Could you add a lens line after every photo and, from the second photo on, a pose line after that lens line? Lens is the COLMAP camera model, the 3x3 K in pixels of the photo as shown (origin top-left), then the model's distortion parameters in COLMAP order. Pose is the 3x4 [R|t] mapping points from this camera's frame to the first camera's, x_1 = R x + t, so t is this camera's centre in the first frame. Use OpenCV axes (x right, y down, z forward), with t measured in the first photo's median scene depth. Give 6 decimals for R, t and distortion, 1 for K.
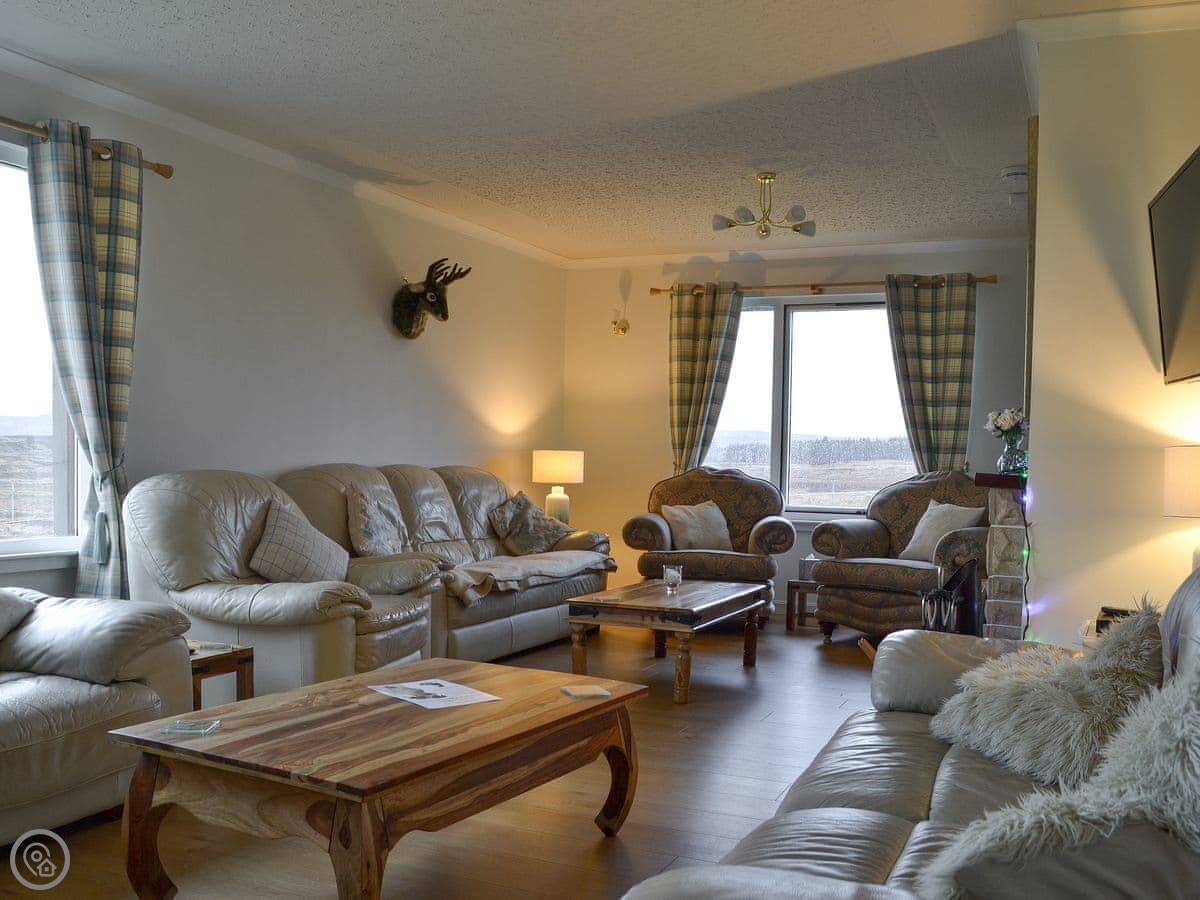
lens RADIAL K [[1054.3, 0, 598.8], [0, 1054.3, 483.5], [0, 0, 1]] dist [-0.076469, 0.009486]
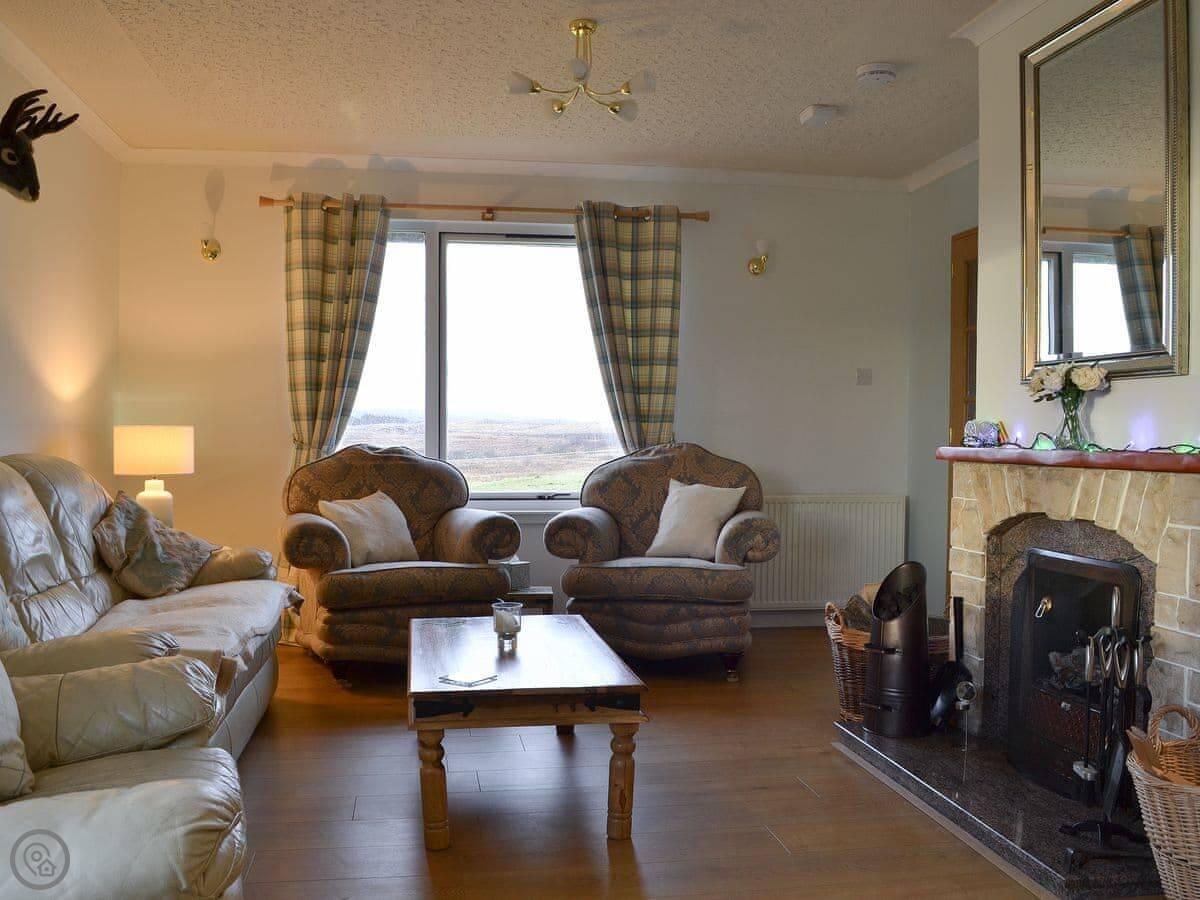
lens RADIAL K [[1080.7, 0, 600.0], [0, 1080.7, 450.0], [0, 0, 1]] dist [-0.081705, 0.005808]
pose [[0.851282, -0.024890, 0.524118, -0.153745], [0.026538, 0.999638, 0.004370, -0.011491], [-0.524038, 0.010189, 0.851634, 0.291592]]
